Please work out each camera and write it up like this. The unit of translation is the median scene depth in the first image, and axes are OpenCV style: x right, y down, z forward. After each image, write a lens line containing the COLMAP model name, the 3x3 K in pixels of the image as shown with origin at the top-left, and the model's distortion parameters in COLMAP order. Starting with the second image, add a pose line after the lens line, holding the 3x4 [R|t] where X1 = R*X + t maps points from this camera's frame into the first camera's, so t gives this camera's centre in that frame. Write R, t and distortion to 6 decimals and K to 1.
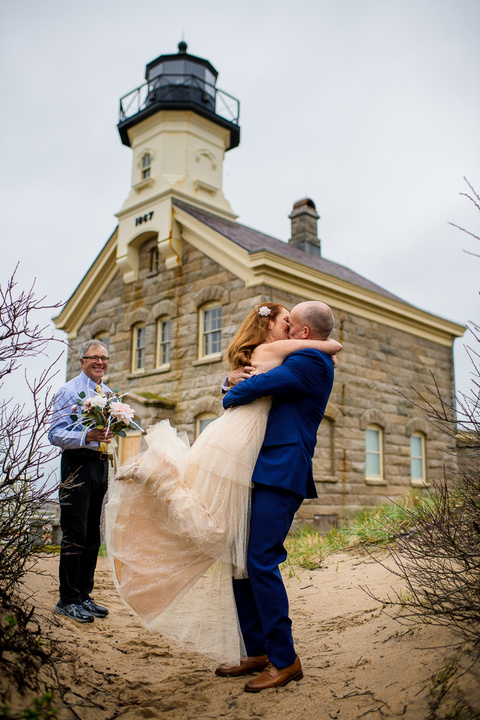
lens RADIAL K [[729.2, 0, 240.0], [0, 729.2, 360.0], [0, 0, 1]] dist [-0.084473, 0.016472]
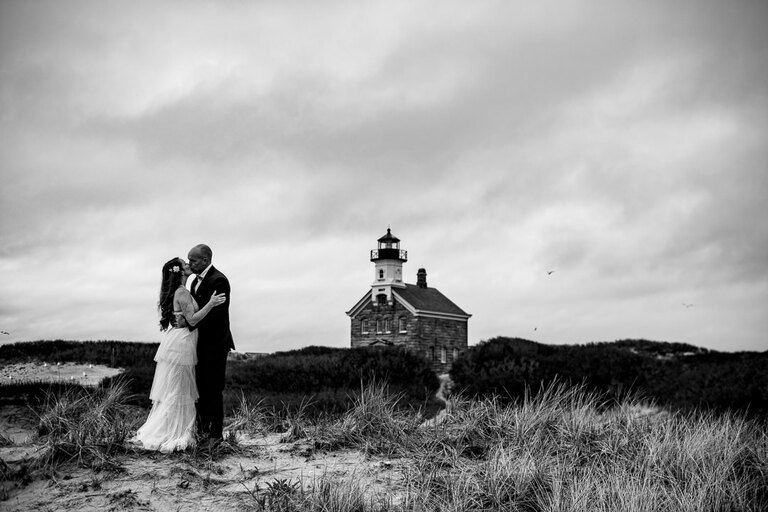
lens RADIAL K [[777.8, 0, 388.5], [0, 777.8, 254.4], [0, 0, 1]] dist [-0.084473, 0.016472]
pose [[0.991805, 0.014748, 0.126909, -0.588302], [-0.021448, 0.998438, 0.051593, -0.569458], [-0.125949, -0.053892, 0.990572, -2.786537]]
